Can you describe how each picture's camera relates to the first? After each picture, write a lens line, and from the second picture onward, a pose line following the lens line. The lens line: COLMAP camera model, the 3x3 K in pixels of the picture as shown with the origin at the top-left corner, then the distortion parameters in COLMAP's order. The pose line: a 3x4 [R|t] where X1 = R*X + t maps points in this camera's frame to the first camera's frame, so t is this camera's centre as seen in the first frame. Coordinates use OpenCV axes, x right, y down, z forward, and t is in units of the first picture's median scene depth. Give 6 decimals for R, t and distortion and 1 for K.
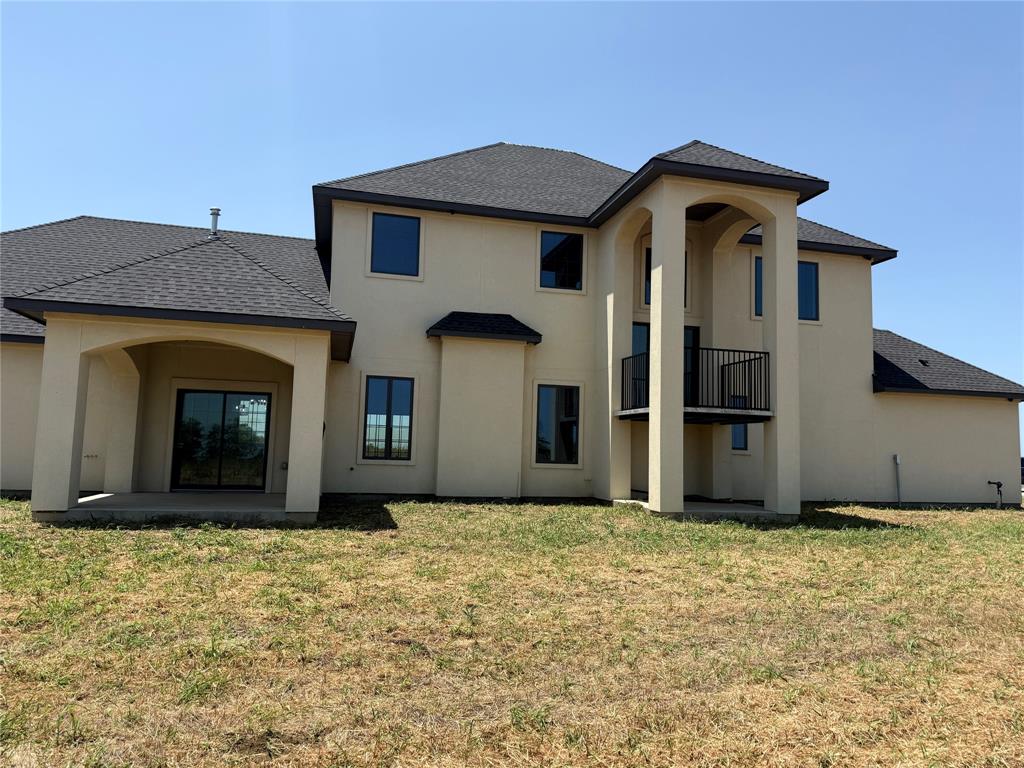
lens RADIAL K [[727.5, 0, 505.4], [0, 727.5, 383.7], [0, 0, 1]] dist [0.044512, -0.049658]
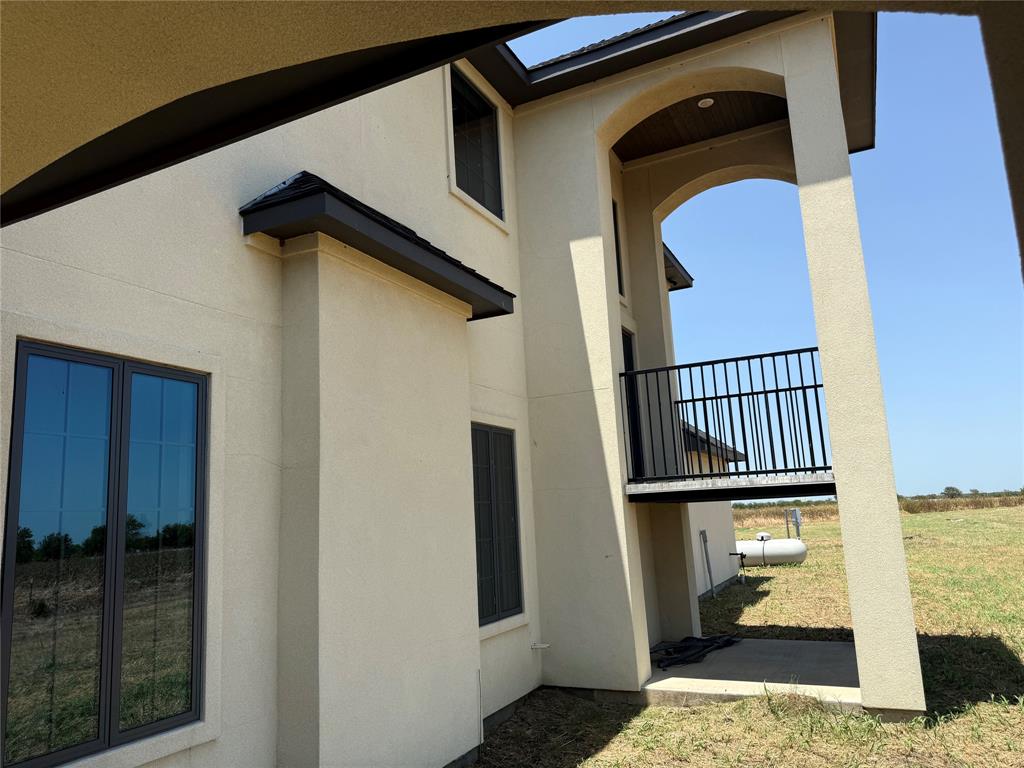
lens RADIAL K [[727.5, 0, 510.5], [0, 727.5, 384.9], [0, 0, 1]] dist [0.044512, -0.049658]
pose [[0.626843, 0.077415, 0.775290, -0.287329], [-0.003523, 0.995323, -0.096538, 0.021991], [-0.779138, 0.057783, 0.624184, 0.849446]]
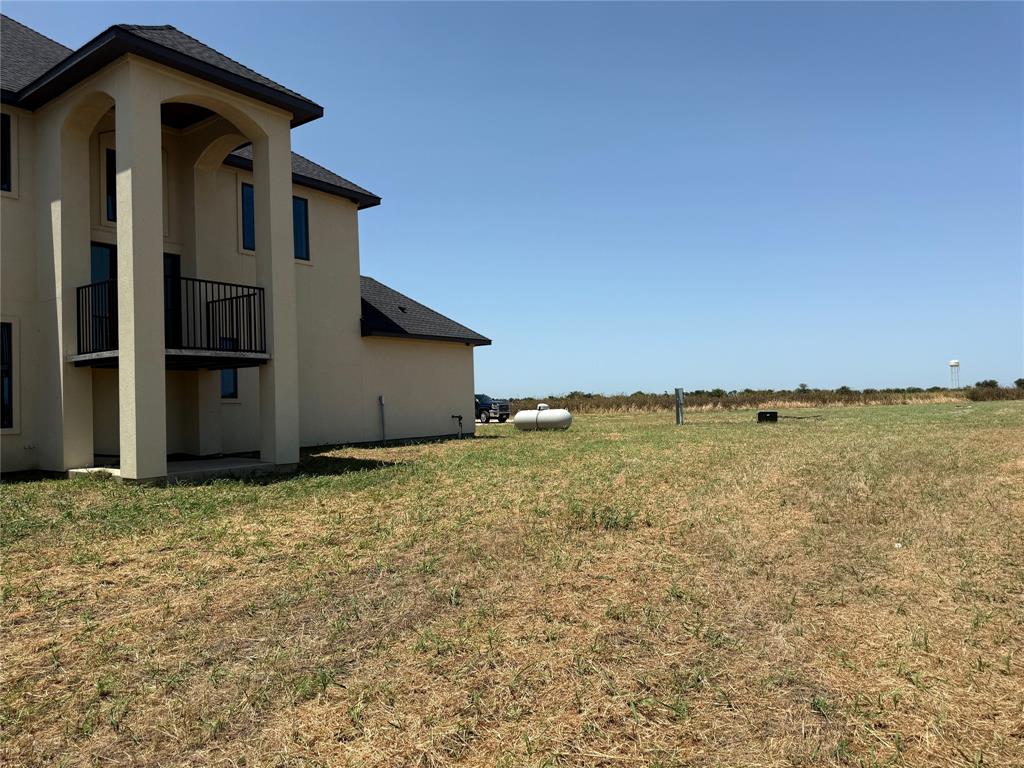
lens RADIAL K [[727.5, 0, 511.2], [0, 727.5, 386.4], [0, 0, 1]] dist [0.044512, -0.049658]
pose [[0.766768, -0.035851, 0.640922, 0.011973], [-0.011288, 0.997532, 0.069304, 0.011882], [-0.641825, -0.060375, 0.764471, 0.111264]]
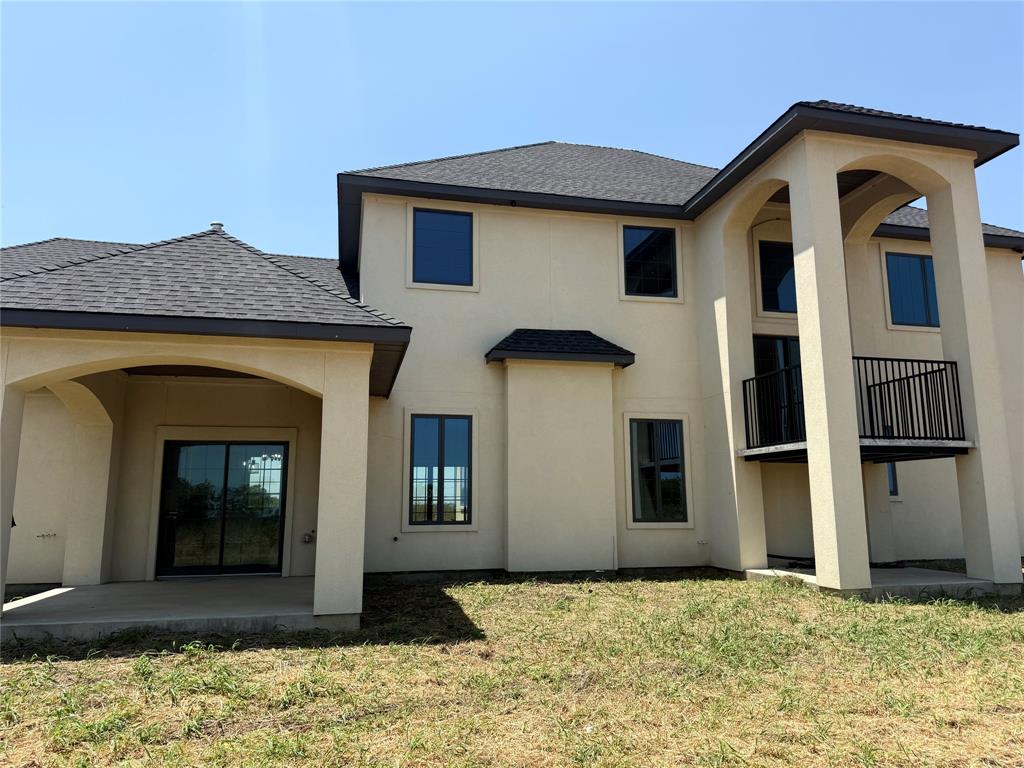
lens RADIAL K [[727.5, 0, 506.5], [0, 727.5, 378.8], [0, 0, 1]] dist [0.044512, -0.049658]
pose [[0.999214, -0.037596, -0.012566, -0.087198], [0.036517, 0.996346, -0.077204, 0.015293], [0.015423, 0.076685, 0.996936, 0.257598]]
